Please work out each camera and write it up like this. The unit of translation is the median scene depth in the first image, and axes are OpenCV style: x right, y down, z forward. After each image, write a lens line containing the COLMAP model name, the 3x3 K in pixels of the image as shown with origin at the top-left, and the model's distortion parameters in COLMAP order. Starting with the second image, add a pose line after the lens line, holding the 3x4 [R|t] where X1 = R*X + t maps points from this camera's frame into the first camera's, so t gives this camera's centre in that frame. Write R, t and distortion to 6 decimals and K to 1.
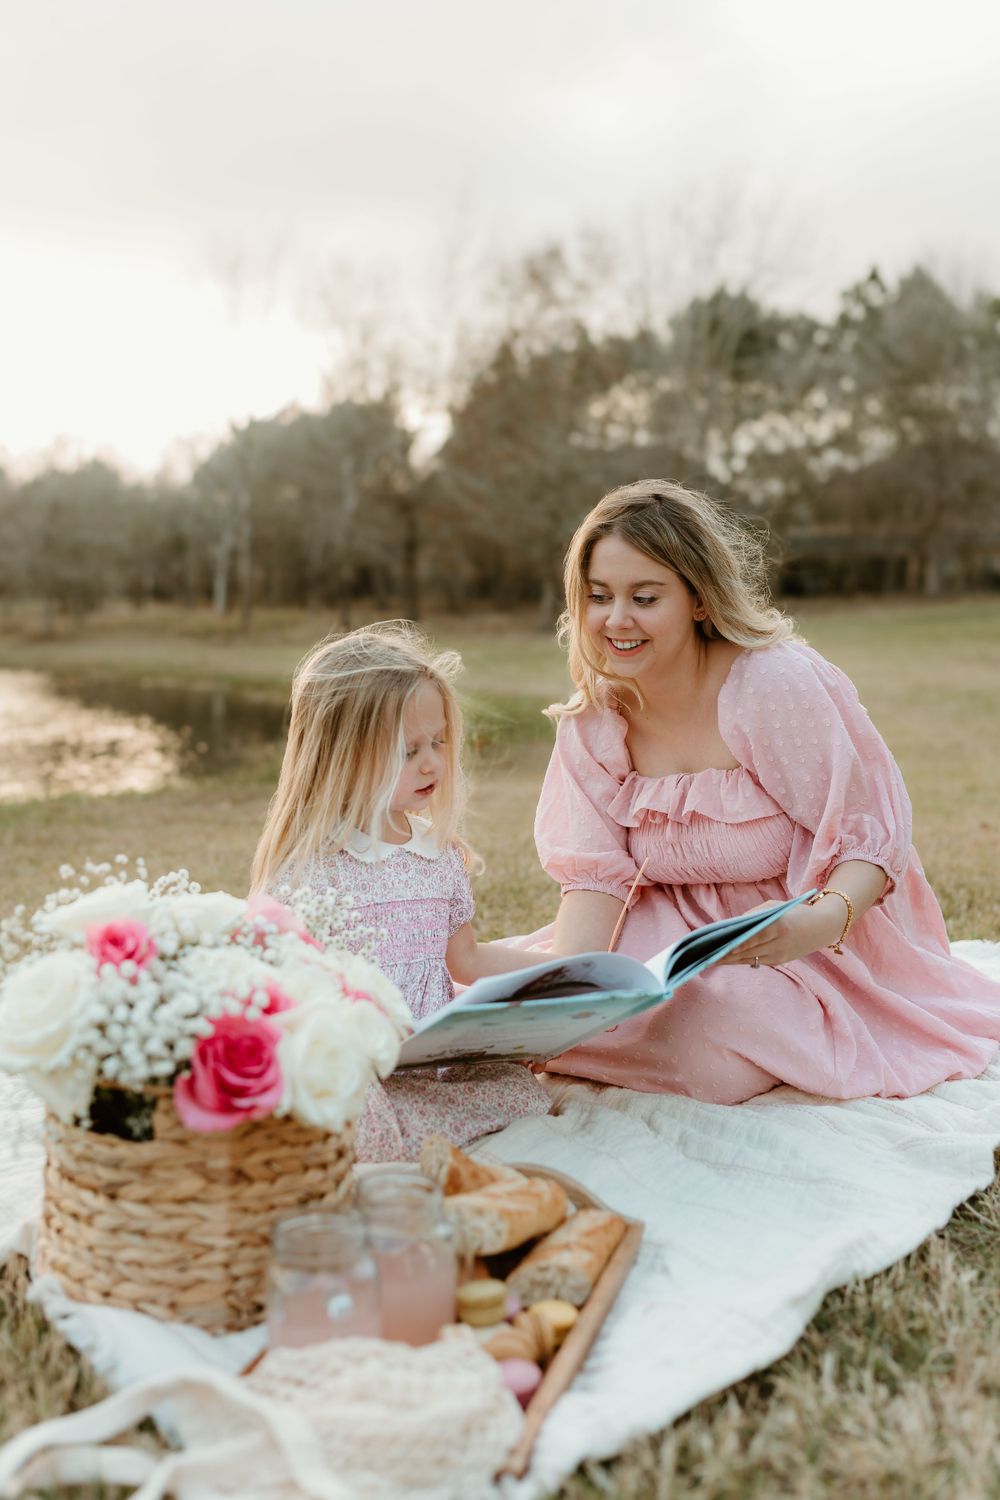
lens RADIAL K [[1504.2, 0, 498.7], [0, 1504.2, 752.3], [0, 0, 1]] dist [0.044663, 0.000000]
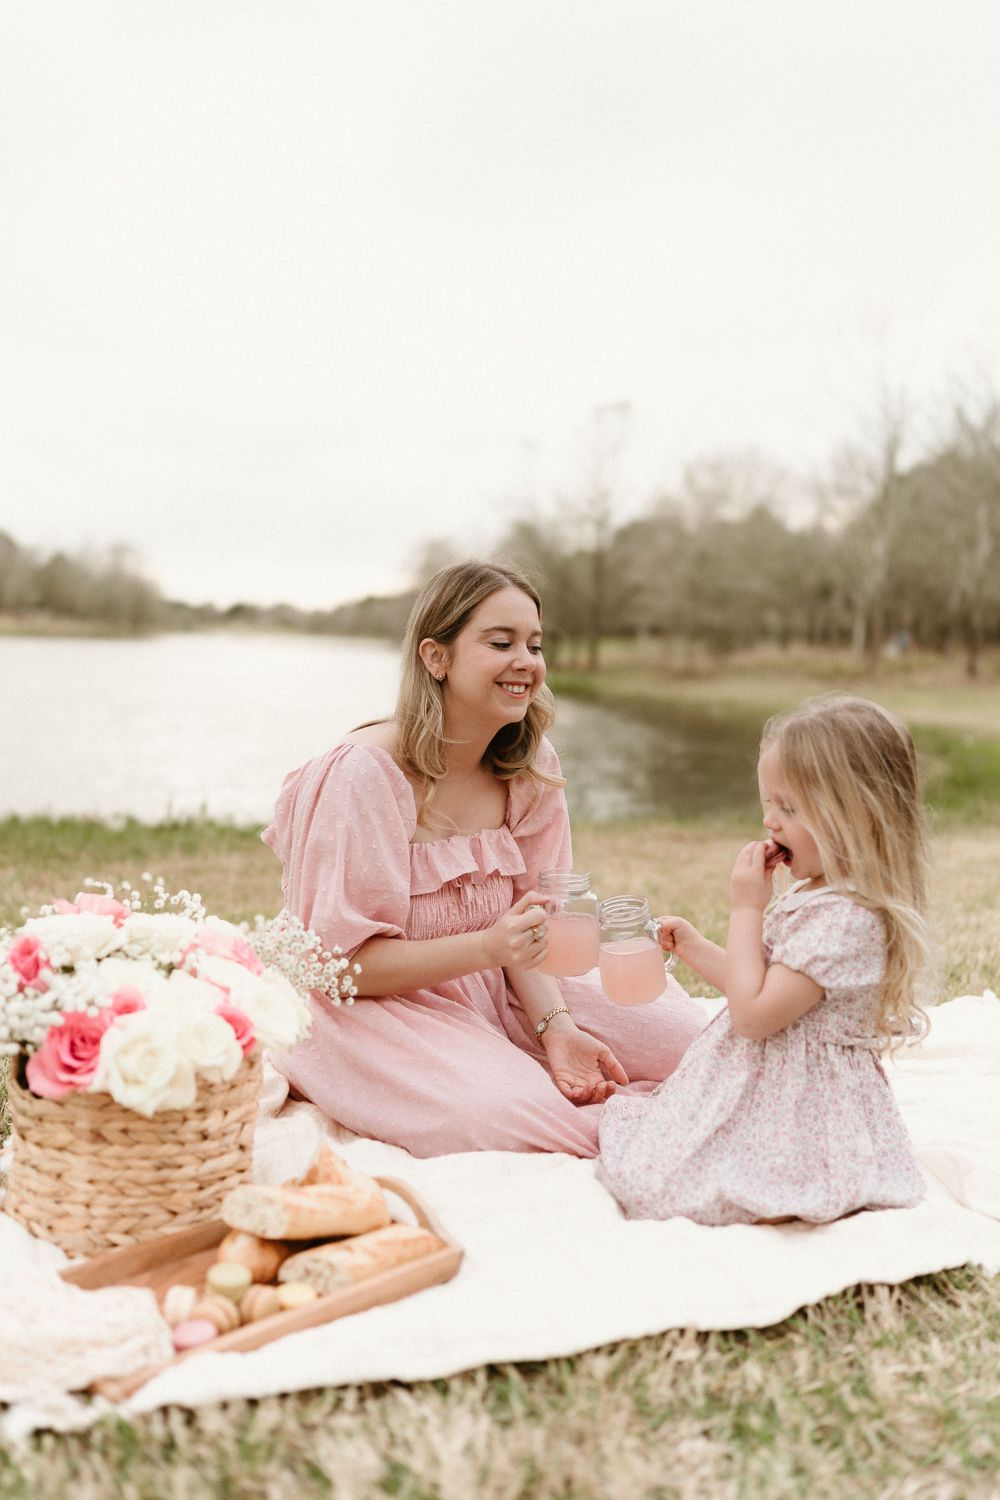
lens RADIAL K [[1433.5, 0, 487.9], [0, 1433.5, 757.0], [0, 0, 1]] dist [0.120293, 0.000000]
pose [[0.895648, 0.058177, -0.440943, 0.533235], [-0.066561, 0.997776, -0.003556, -0.051393], [0.439756, 0.032535, 0.897528, 0.009318]]
